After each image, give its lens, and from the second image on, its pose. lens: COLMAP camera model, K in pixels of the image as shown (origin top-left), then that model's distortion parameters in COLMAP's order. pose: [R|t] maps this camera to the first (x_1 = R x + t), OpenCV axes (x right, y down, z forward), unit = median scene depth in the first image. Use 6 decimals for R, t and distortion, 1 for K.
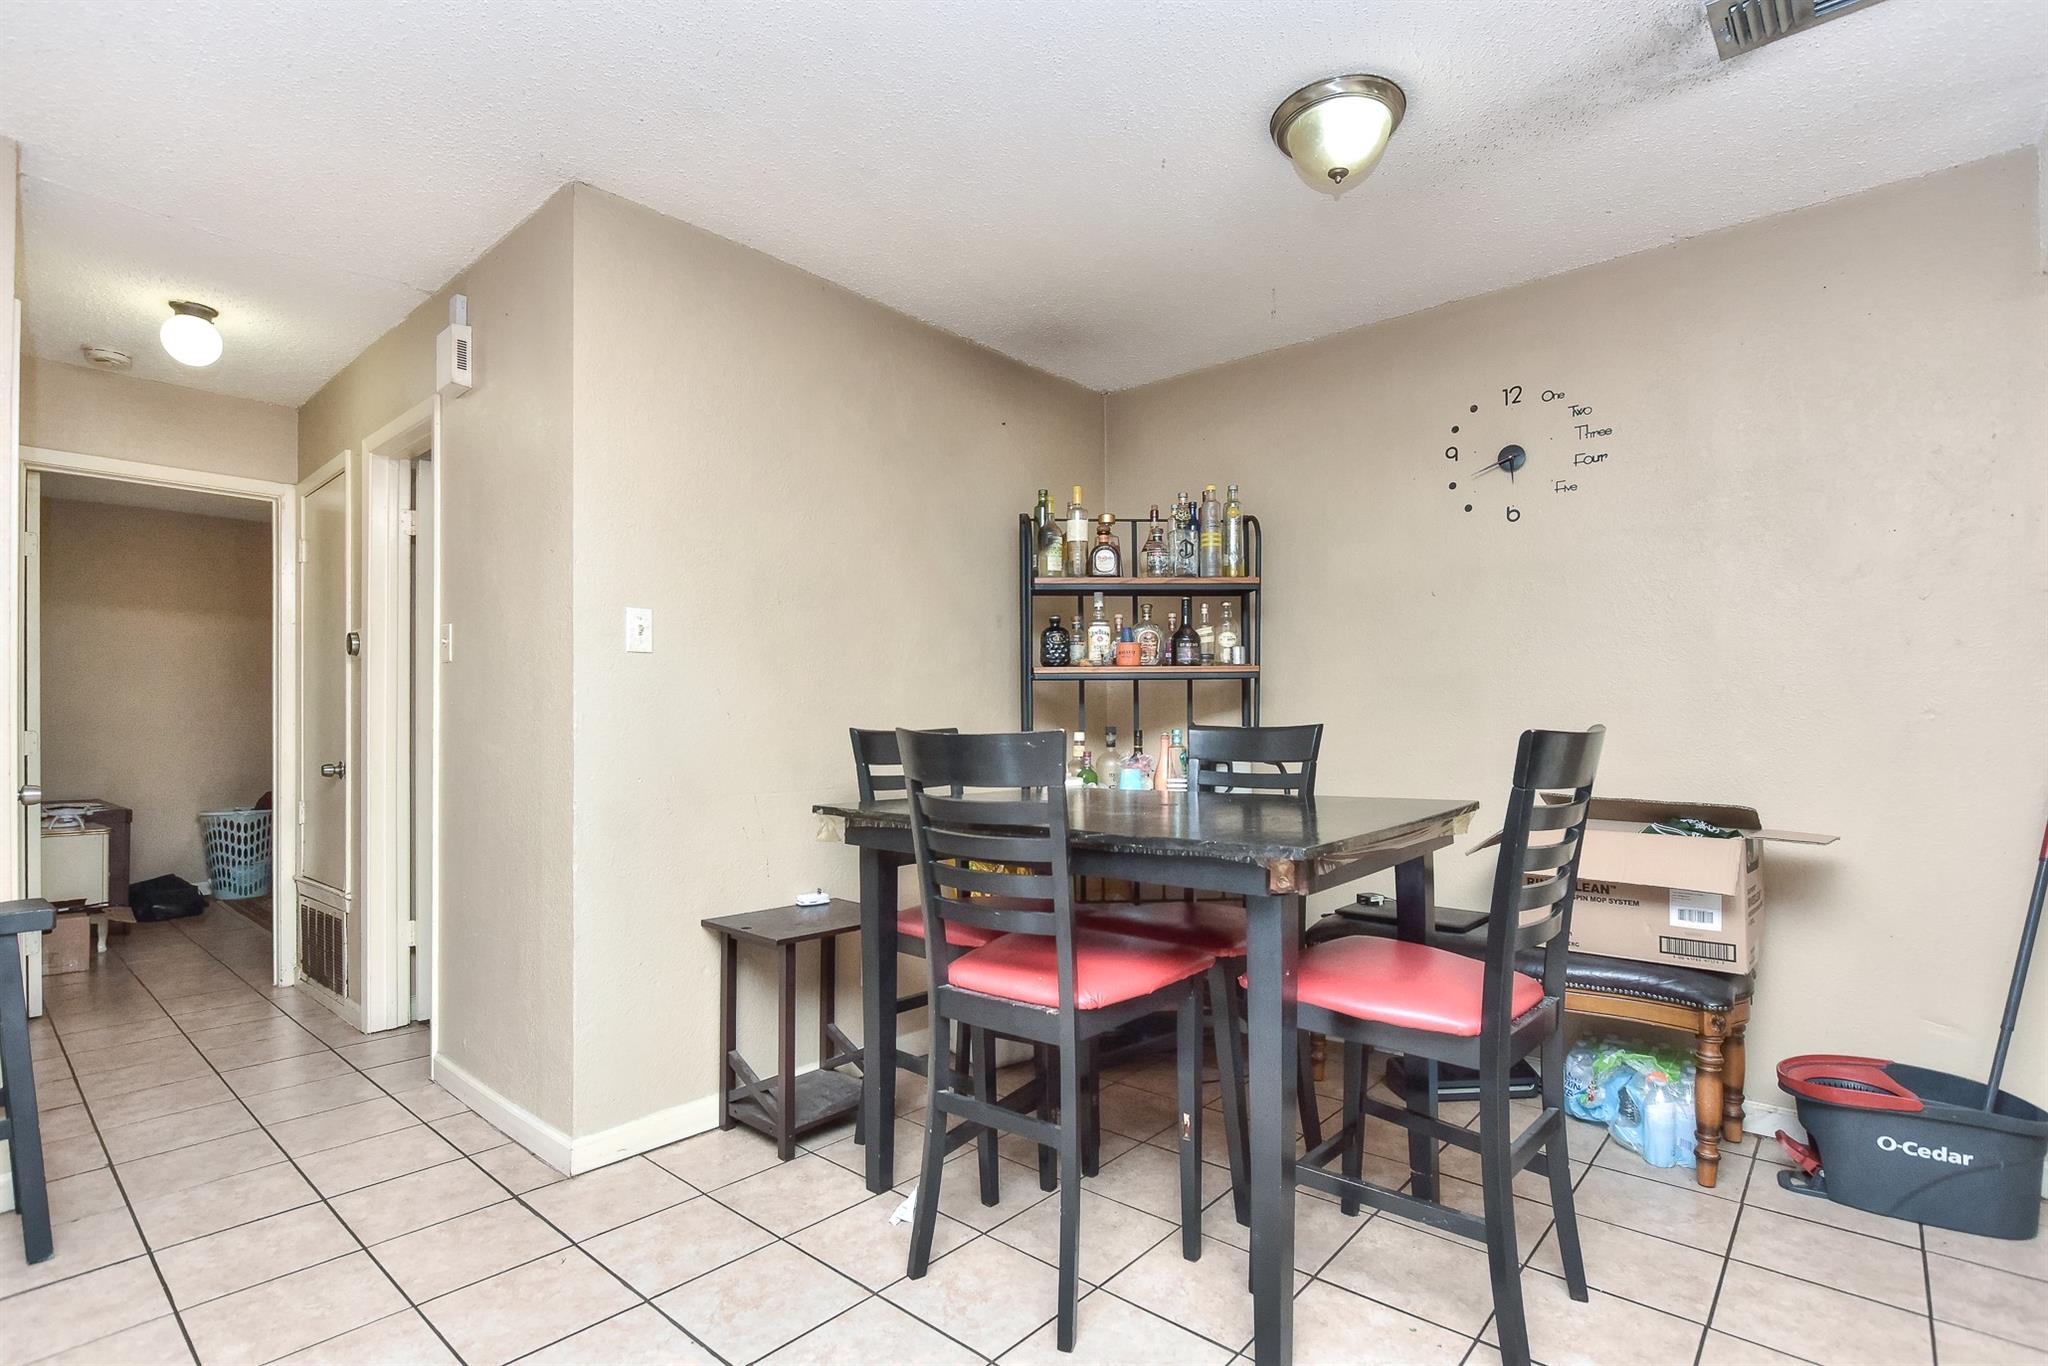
lens RADIAL K [[972.8, 0, 1067.0], [0, 972.8, 713.4], [0, 0, 1]] dist [-0.001114, 0.008224]
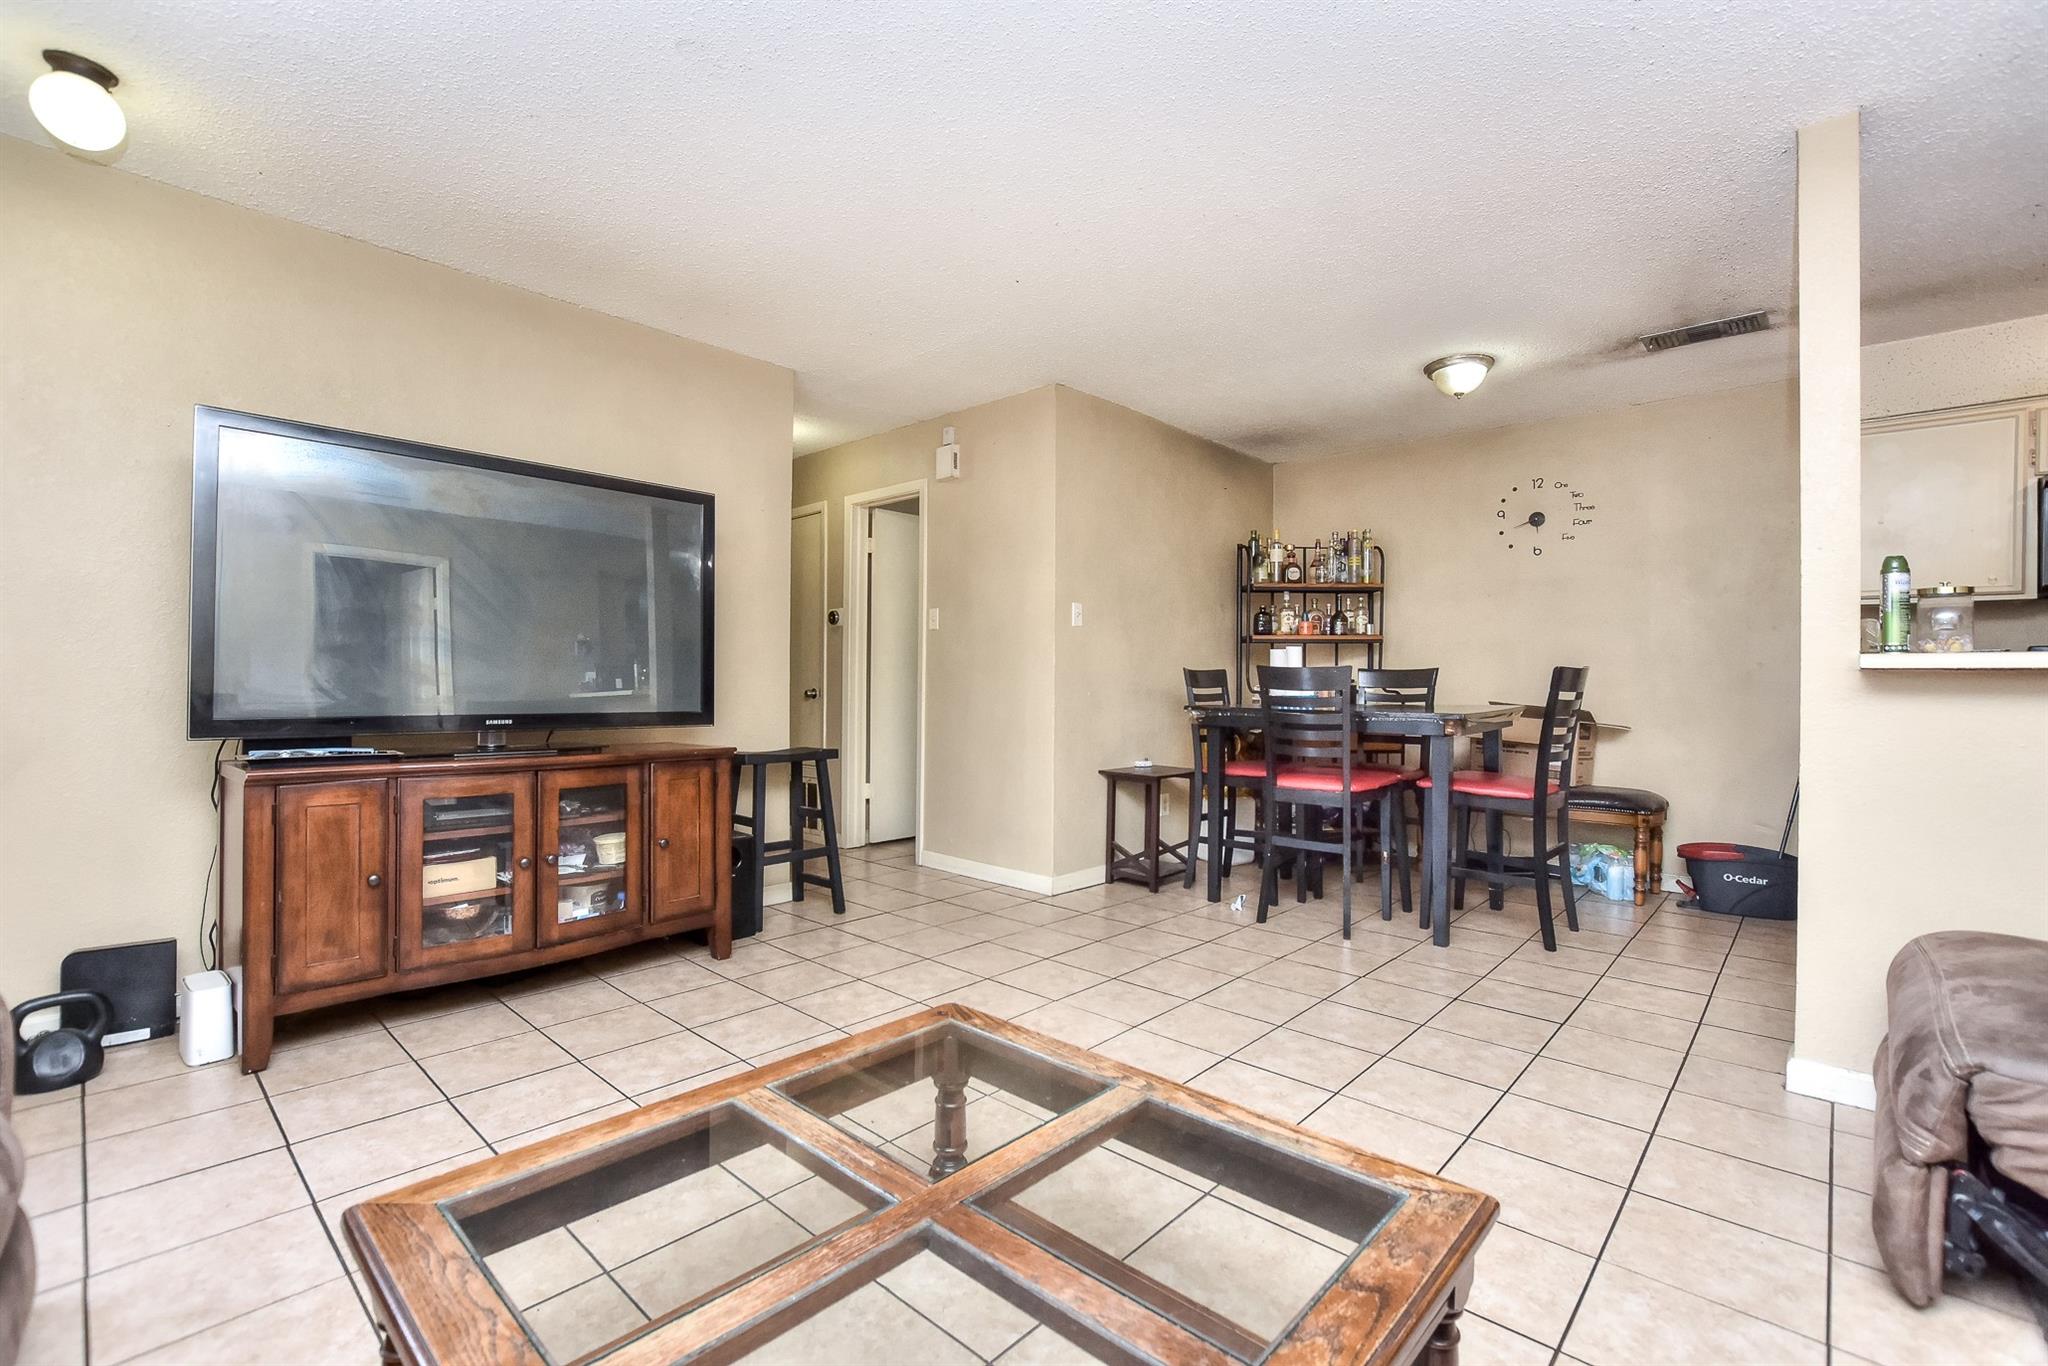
lens RADIAL K [[905.0, 0, 1063.4], [0, 905.0, 680.6], [0, 0, 1]] dist [0.000057, 0.000115]
pose [[0.999867, 0.008406, -0.014007, -0.372345], [-0.008326, 0.999949, 0.005792, 0.027472], [0.014055, -0.005675, 0.999885, -0.647731]]
